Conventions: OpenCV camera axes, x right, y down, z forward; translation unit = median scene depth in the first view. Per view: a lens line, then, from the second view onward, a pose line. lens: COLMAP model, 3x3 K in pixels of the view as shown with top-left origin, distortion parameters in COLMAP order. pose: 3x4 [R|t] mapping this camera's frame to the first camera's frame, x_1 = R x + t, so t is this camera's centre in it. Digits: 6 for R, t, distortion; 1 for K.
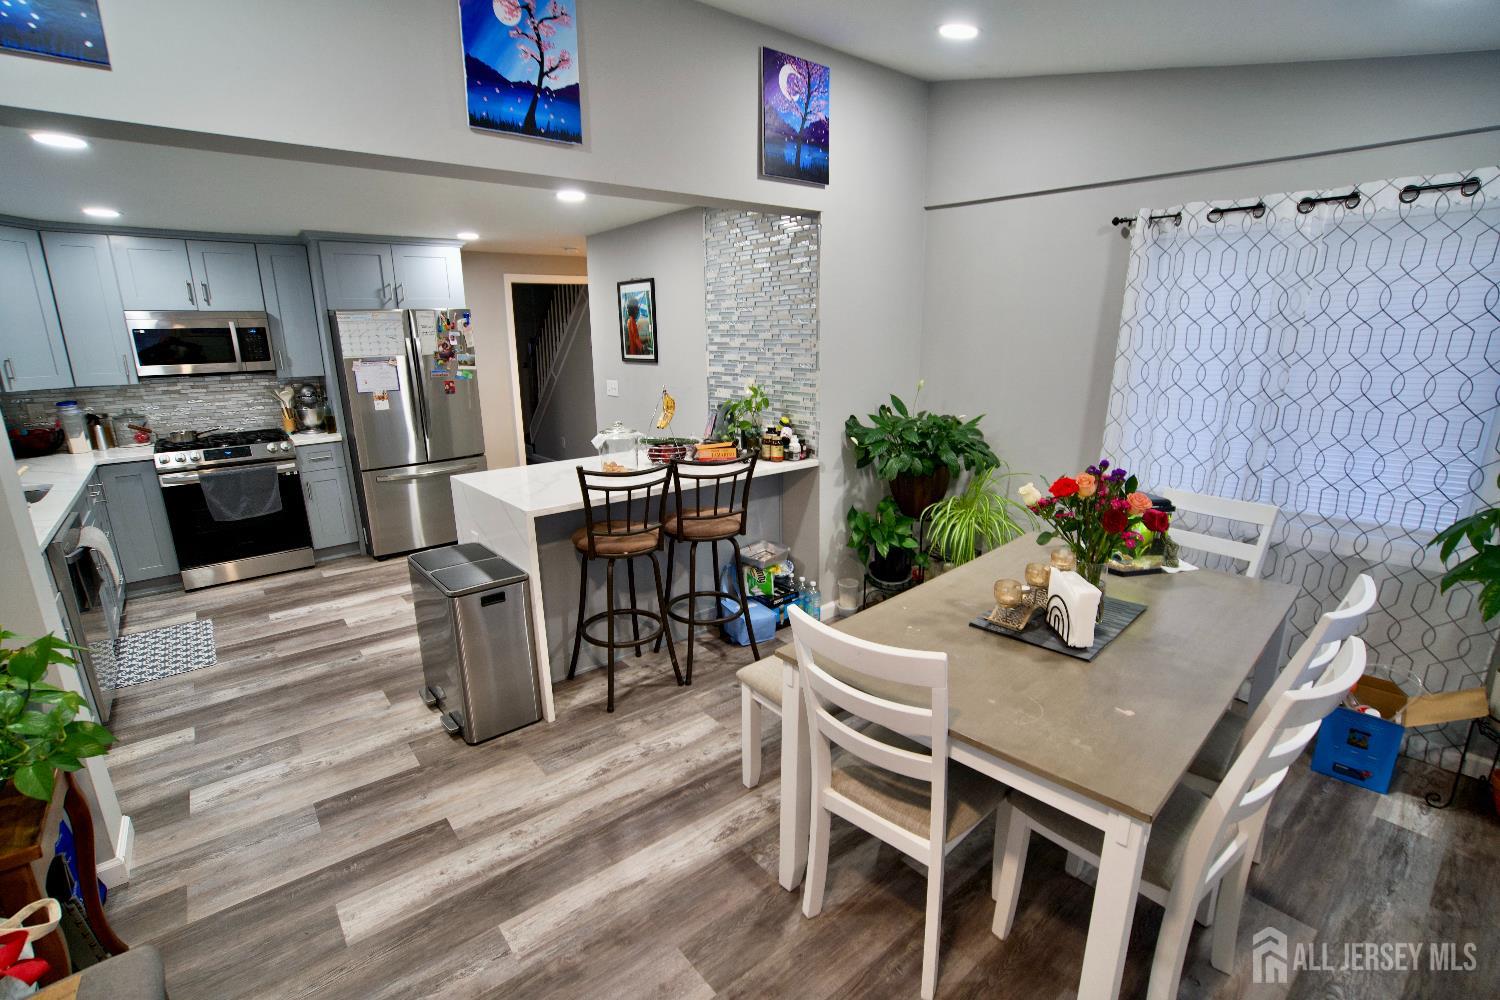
lens RADIAL K [[693.3, 0, 749.6], [0, 693.3, 508.6], [0, 0, 1]] dist [-0.068179, 0.032016]
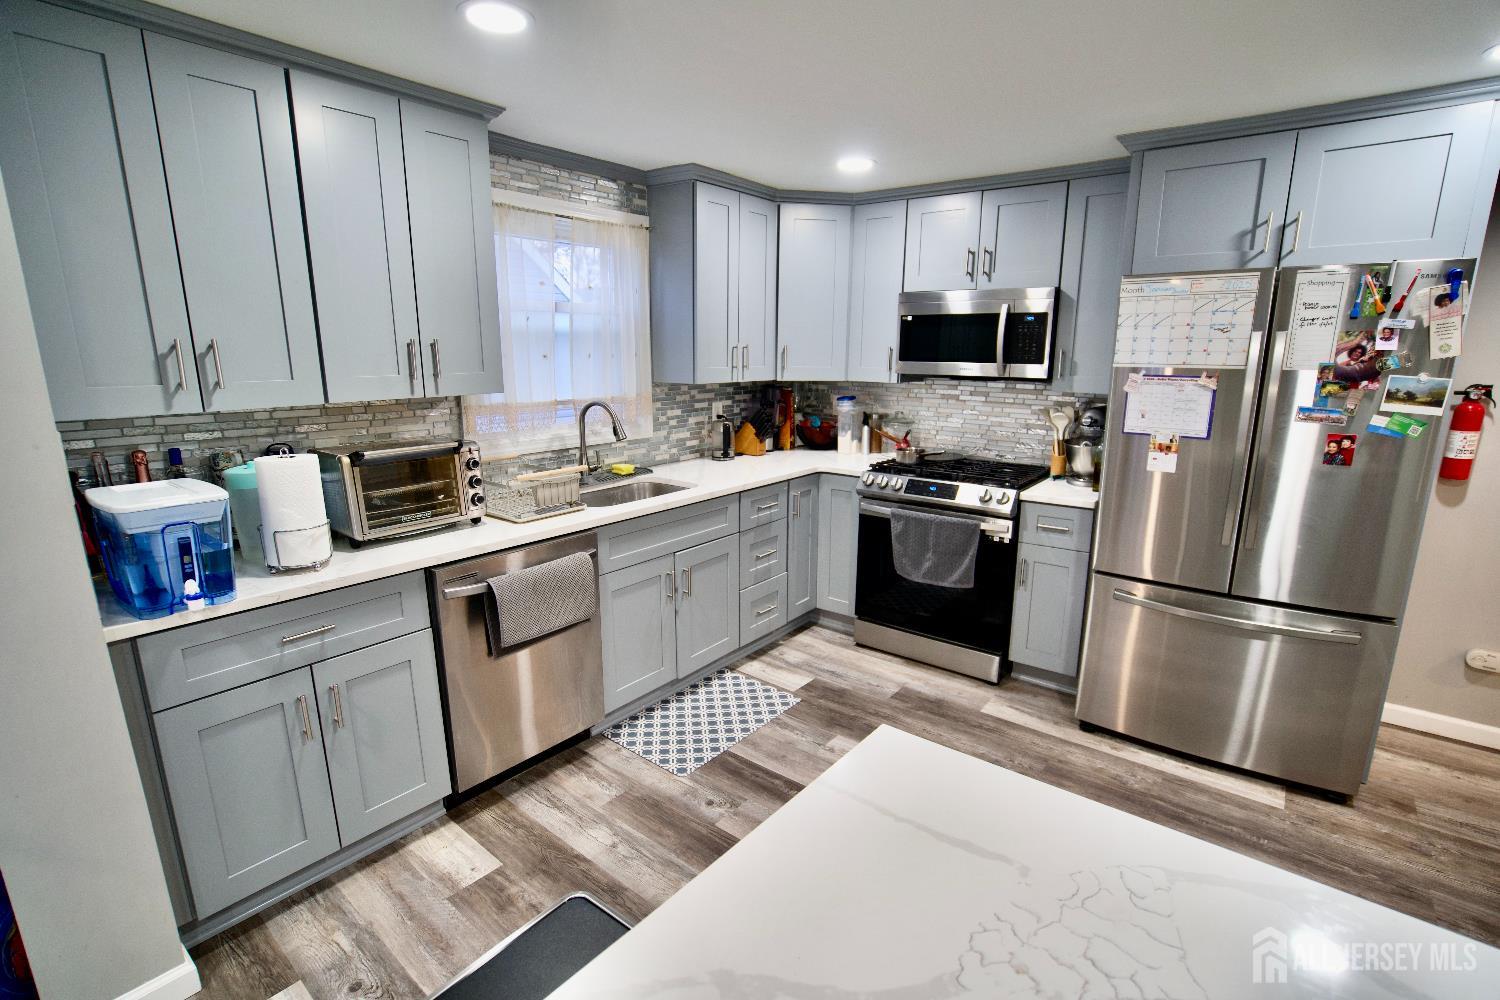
lens RADIAL K [[693.3, 0, 749.6], [0, 693.3, 508.6], [0, 0, 1]] dist [-0.068179, 0.032016]
pose [[0.202359, 0.233971, -0.950951, -0.113845], [-0.252406, 0.950695, 0.180197, -0.134830], [0.946225, 0.203562, 0.251437, 0.597962]]
